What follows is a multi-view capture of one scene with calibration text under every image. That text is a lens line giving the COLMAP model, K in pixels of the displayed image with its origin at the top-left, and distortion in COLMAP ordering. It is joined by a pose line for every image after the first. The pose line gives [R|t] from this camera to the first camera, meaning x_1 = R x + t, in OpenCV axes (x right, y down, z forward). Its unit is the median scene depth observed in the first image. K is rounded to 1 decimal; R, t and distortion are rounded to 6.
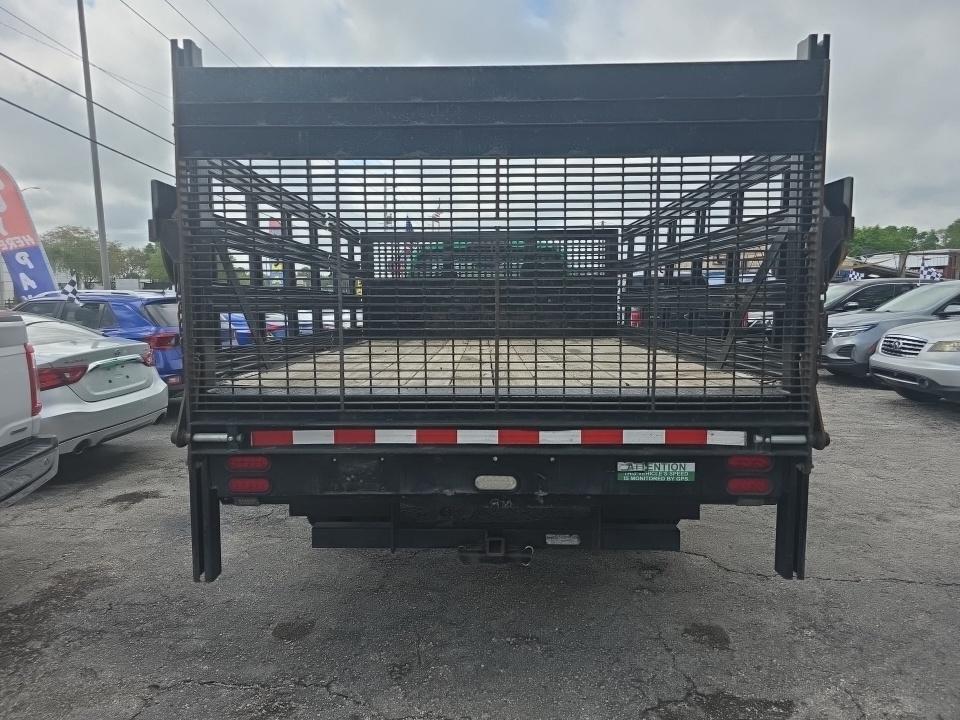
lens RADIAL K [[641.1, 0, 480.0], [0, 641.1, 360.0], [0, 0, 1]] dist [0.053097, -0.035047]
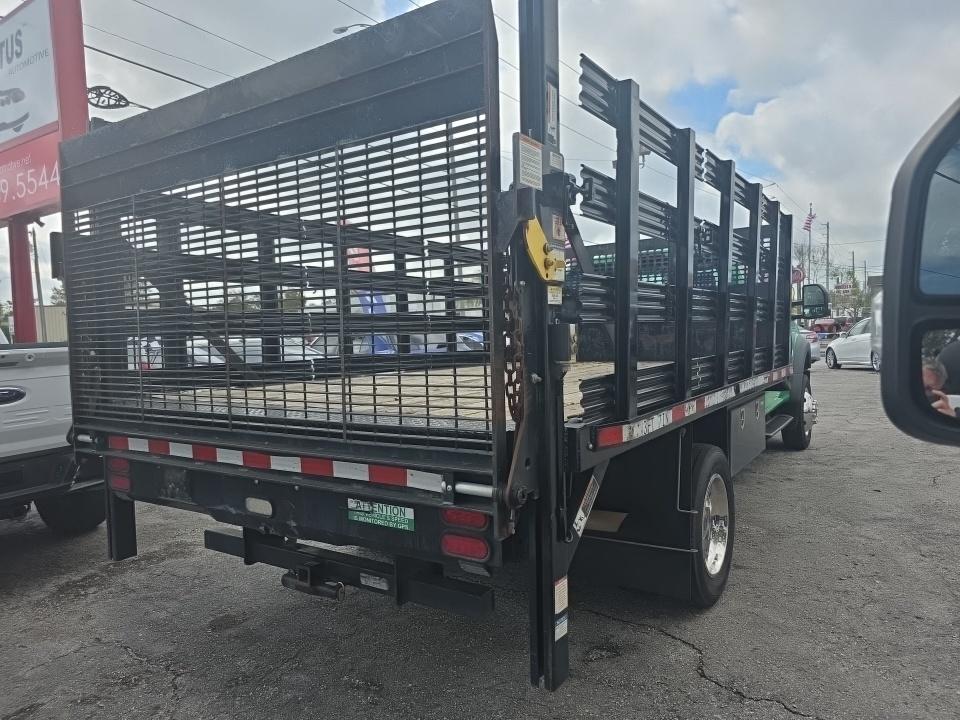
lens RADIAL K [[647.0, 0, 483.1], [0, 647.0, 365.2], [0, 0, 1]] dist [0.020971, -0.003494]
pose [[0.848142, 0.005300, -0.529743, 0.738205], [-0.022374, 0.999416, -0.025822, -0.002281], [0.529297, 0.033753, 0.847765, 0.307098]]
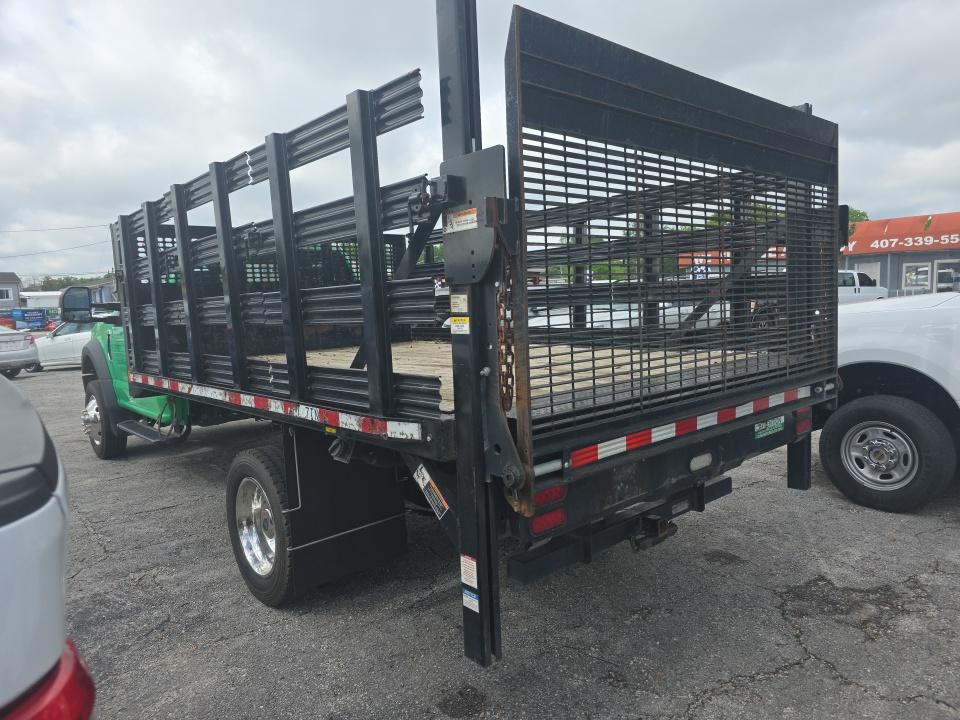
lens RADIAL K [[640.2, 0, 481.0], [0, 640.2, 394.7], [0, 0, 1]] dist [0.035017, -0.000693]
pose [[0.732430, -0.121915, 0.669838, -0.851366], [0.098963, 0.992452, 0.072422, -0.028337], [-0.673611, 0.013245, 0.738967, 0.417620]]
